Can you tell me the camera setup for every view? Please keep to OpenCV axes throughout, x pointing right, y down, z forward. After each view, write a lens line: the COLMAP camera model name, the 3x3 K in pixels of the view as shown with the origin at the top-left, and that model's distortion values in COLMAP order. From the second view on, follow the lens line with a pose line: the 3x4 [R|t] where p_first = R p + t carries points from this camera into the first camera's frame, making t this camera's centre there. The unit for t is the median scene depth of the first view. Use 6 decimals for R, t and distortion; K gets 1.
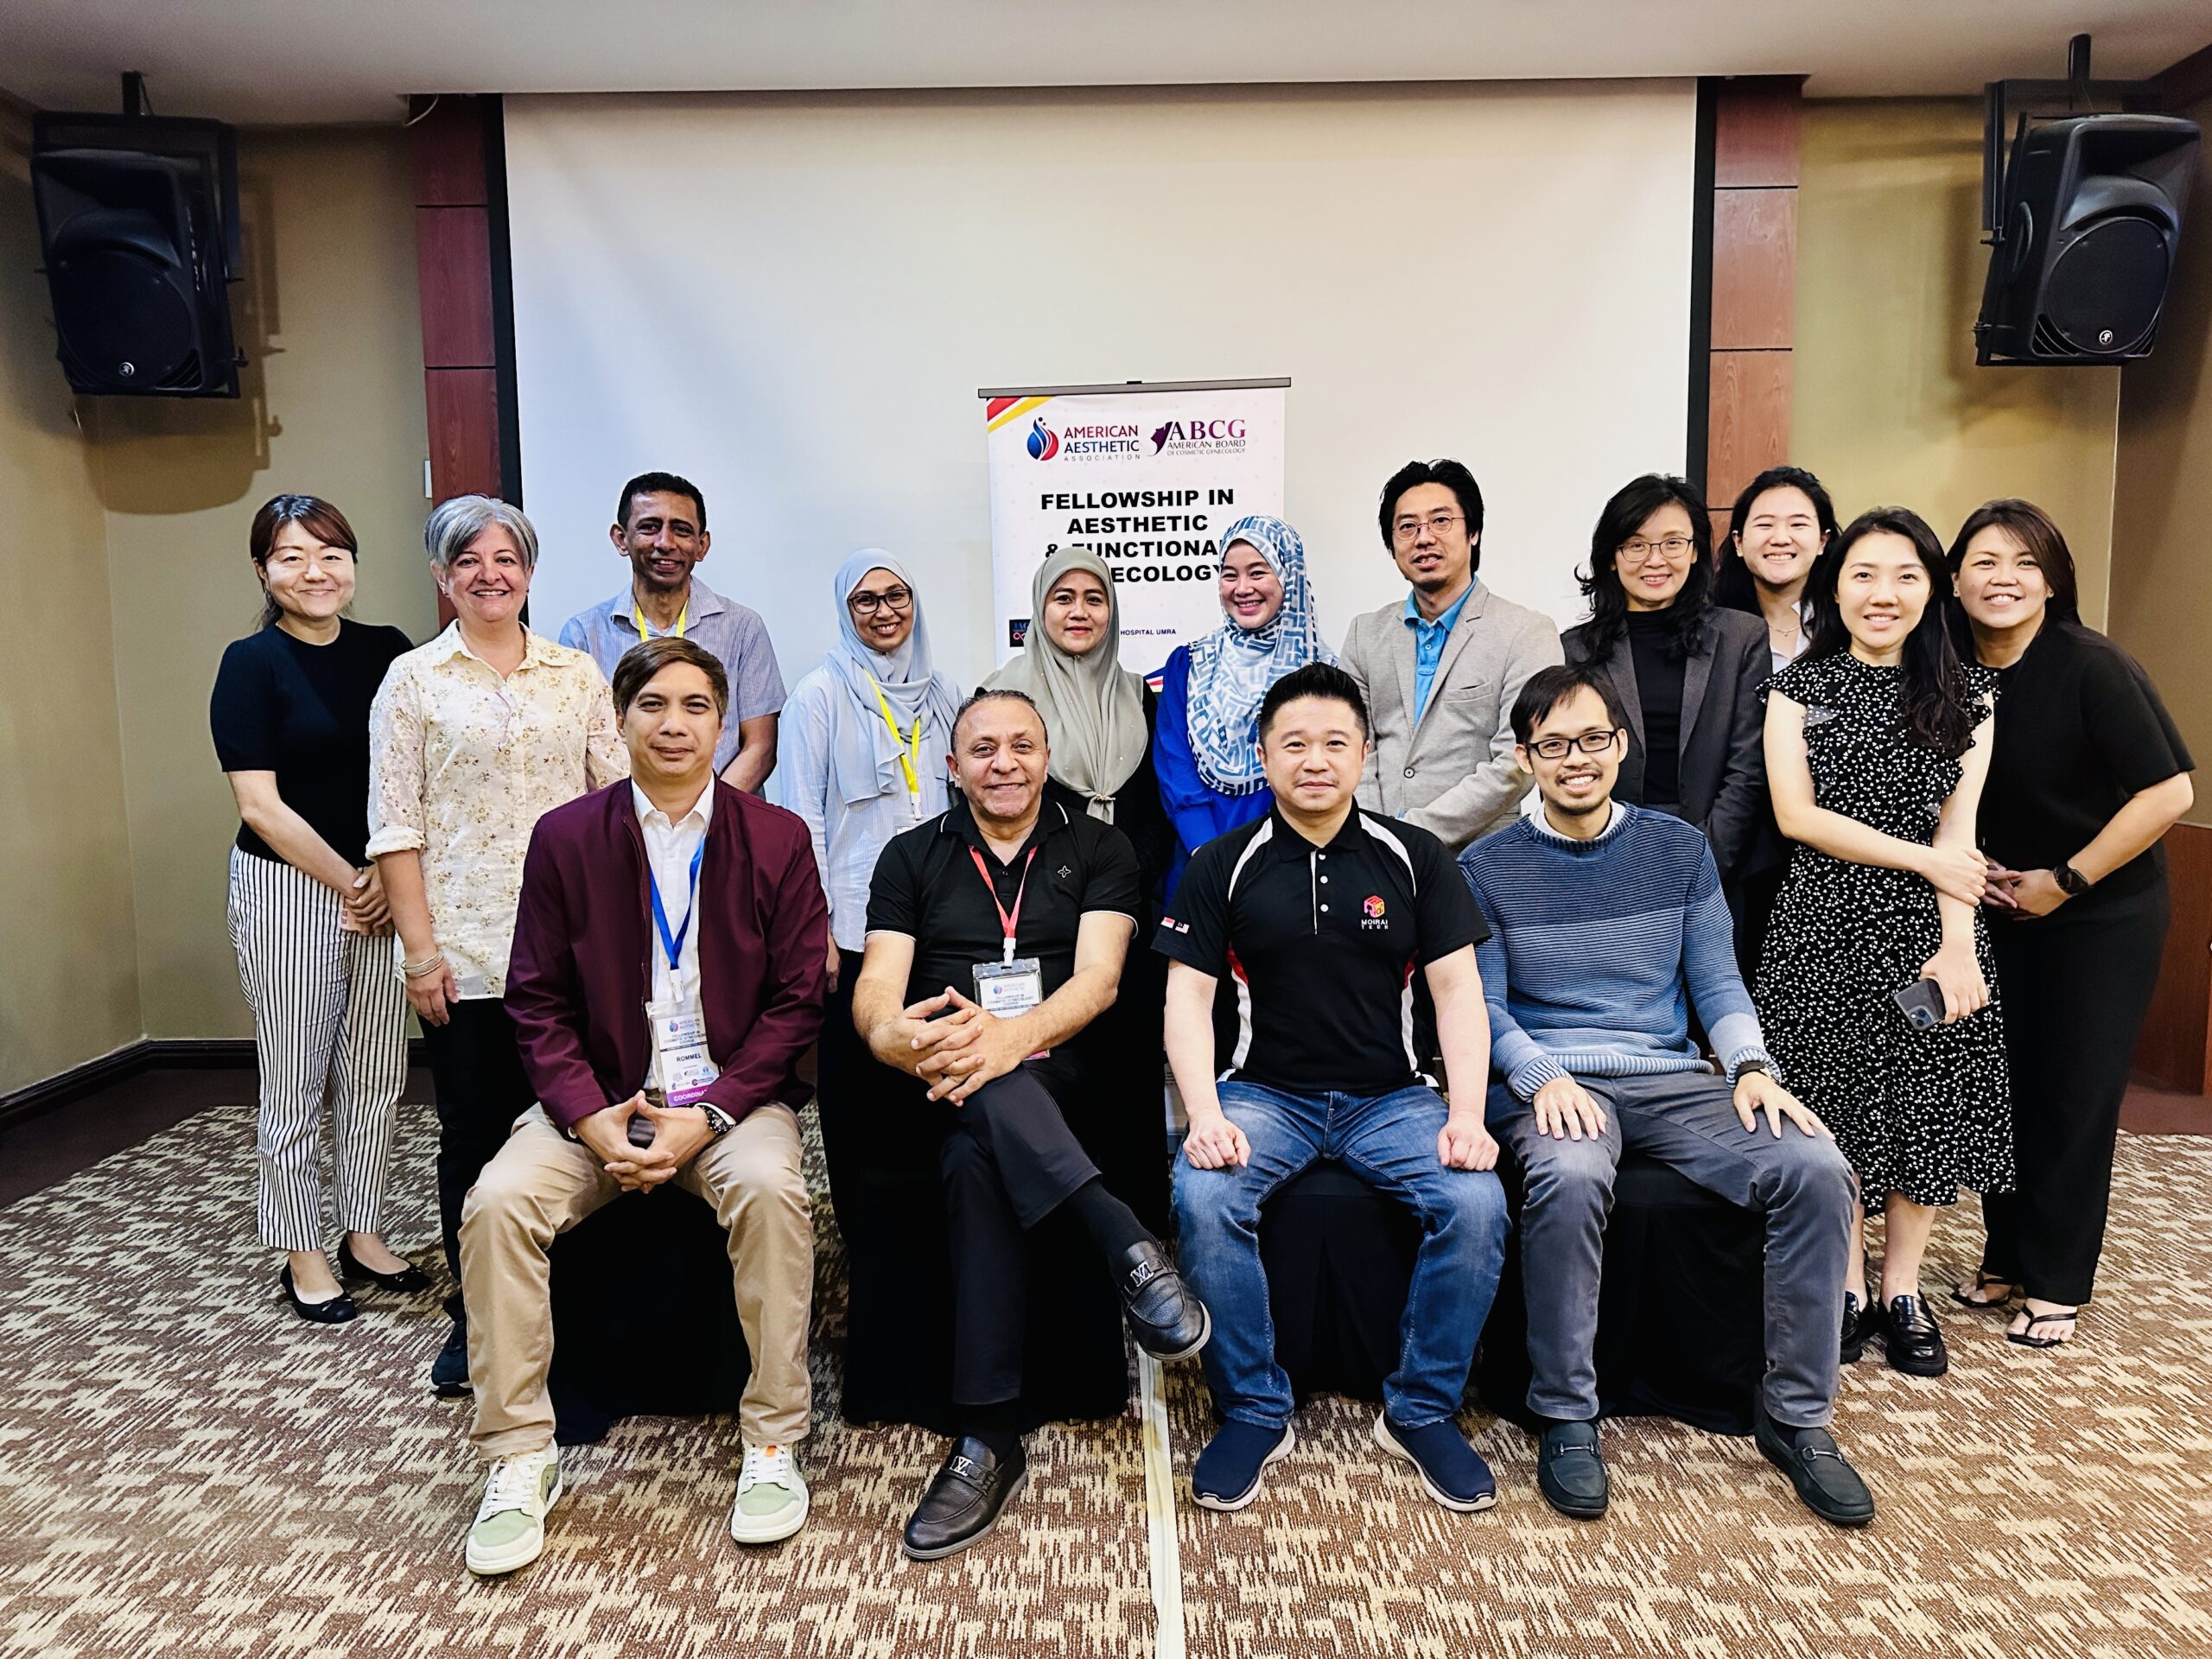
lens RADIAL K [[1547.5, 0, 1097.9], [0, 1547.5, 829.7], [0, 0, 1]] dist [0.005045, -0.013410]
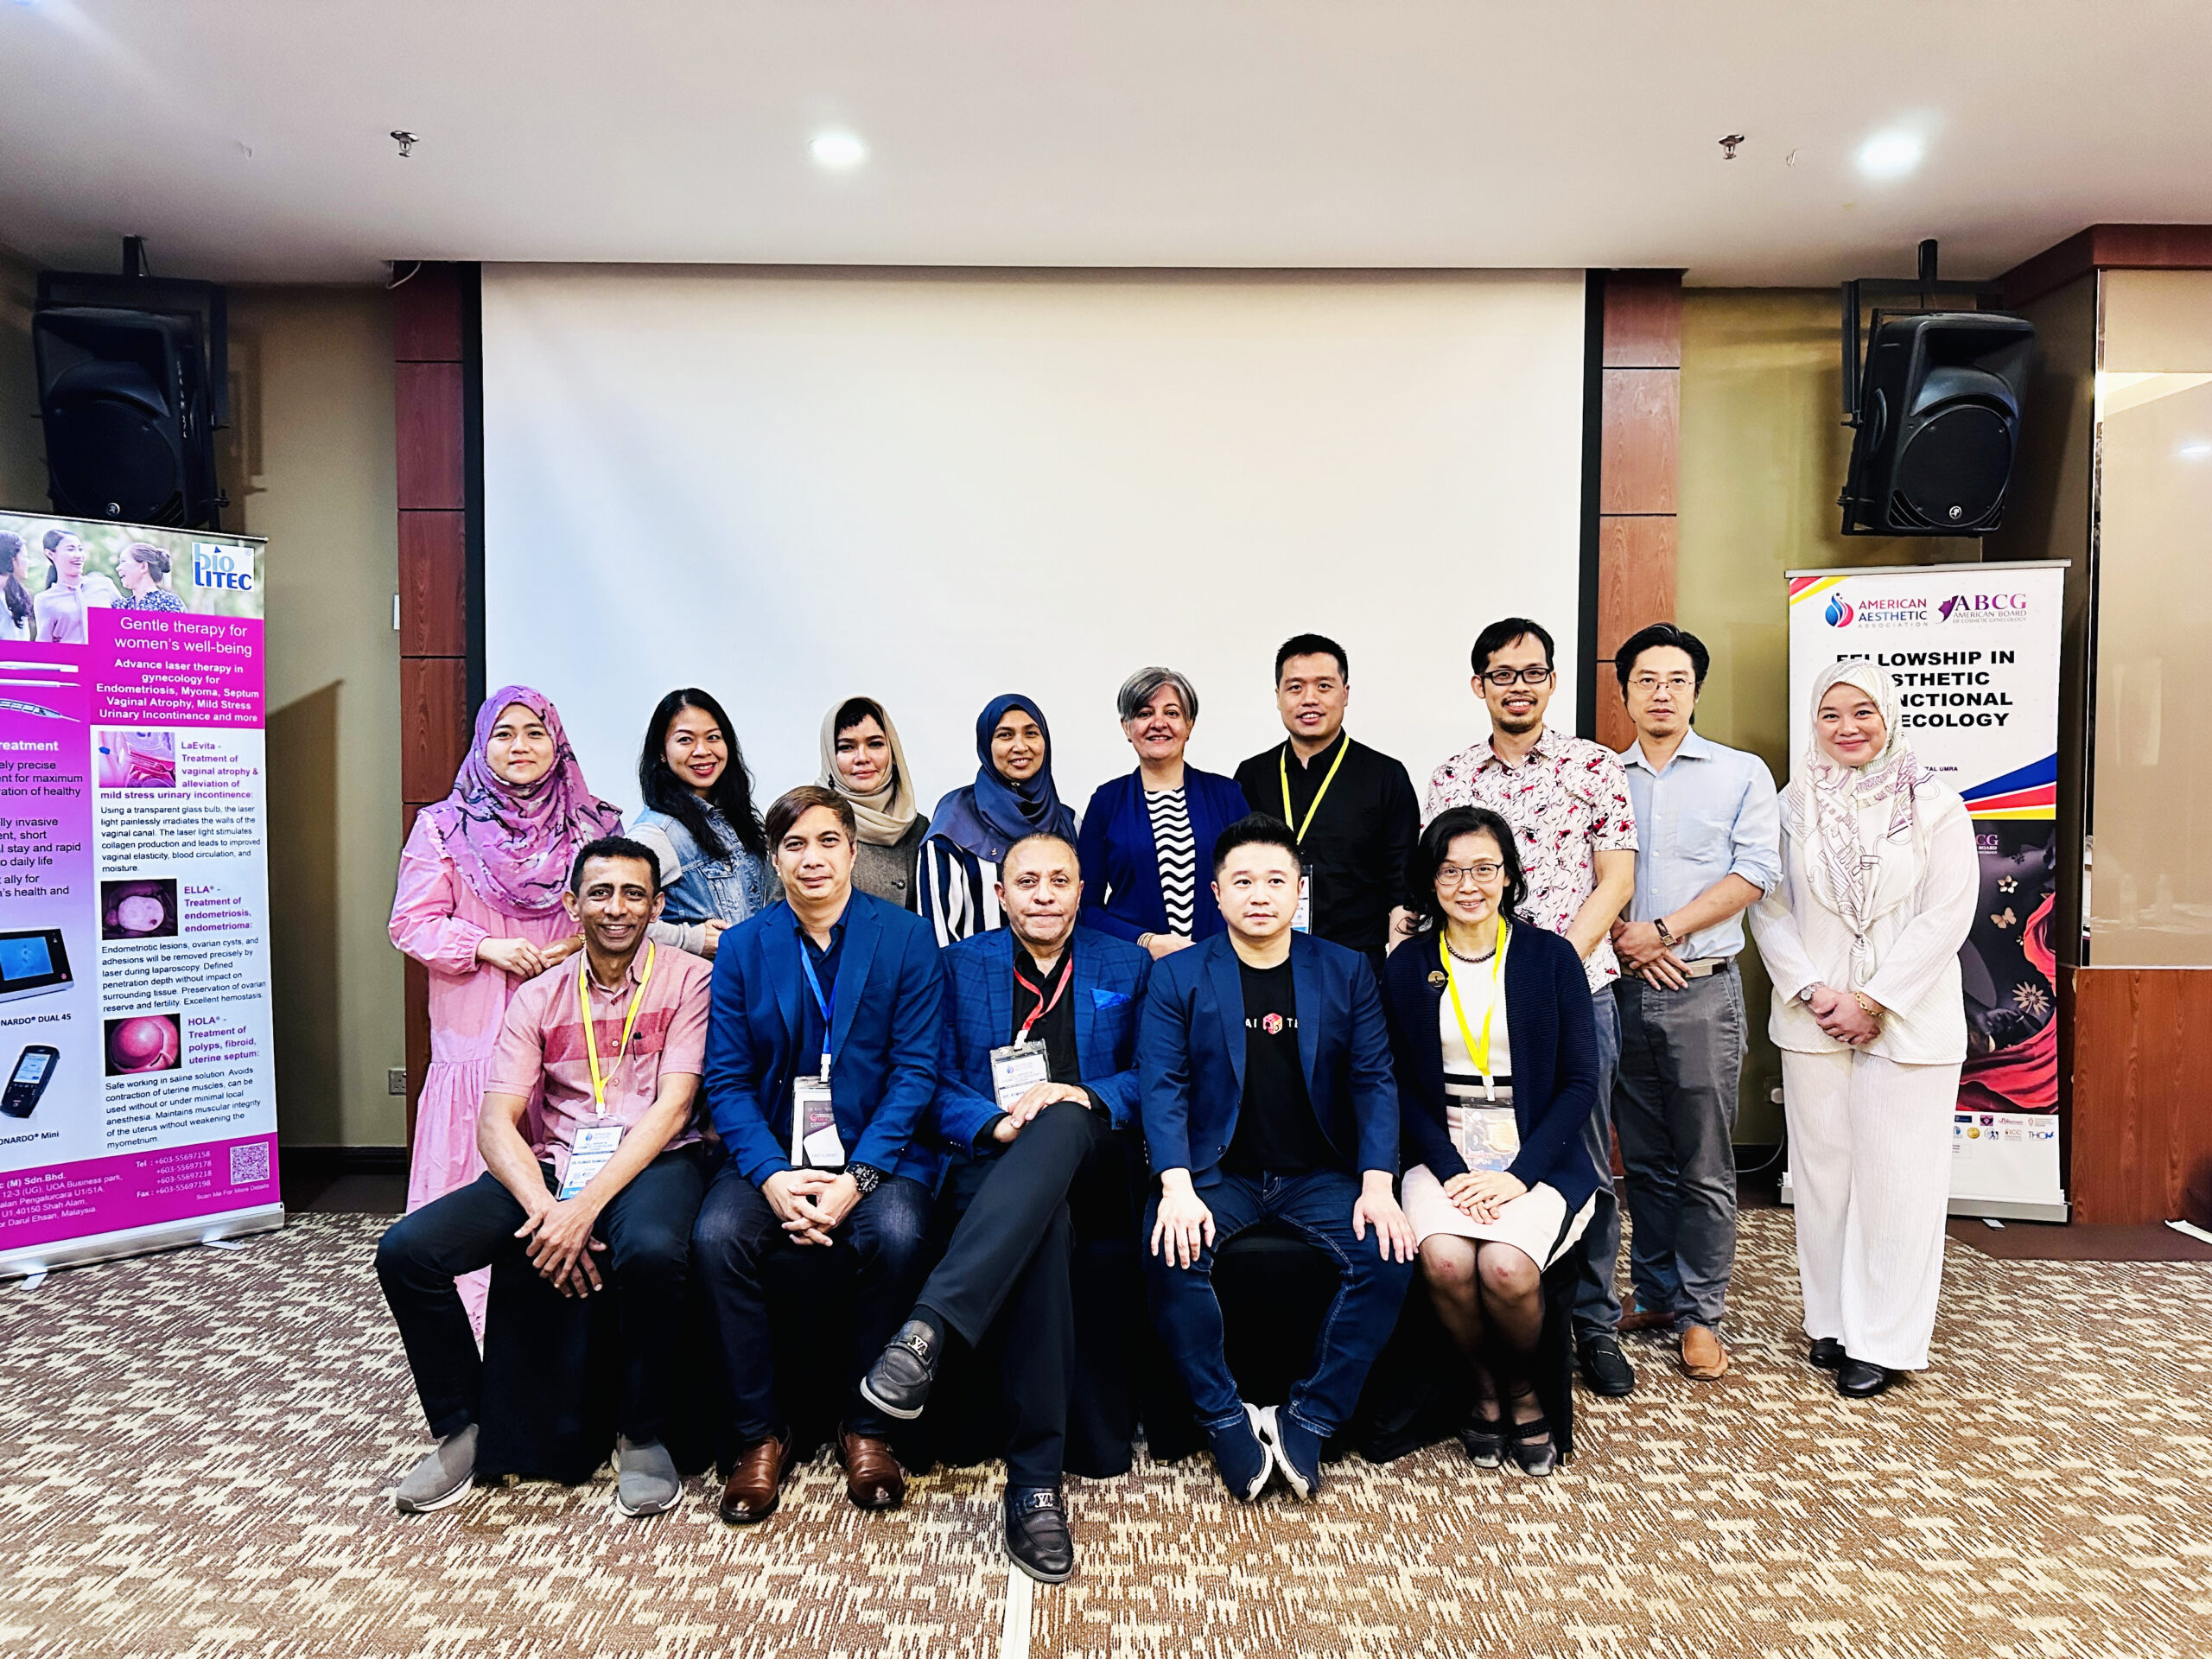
lens RADIAL K [[1547.5, 0, 1109.9], [0, 1547.5, 832.4], [0, 0, 1]] dist [0.005045, -0.013410]
pose [[0.999766, 0.014434, 0.016142, 0.068870], [-0.013317, 0.997646, -0.067272, -0.020822], [-0.017075, 0.067041, 0.997604, -0.091734]]
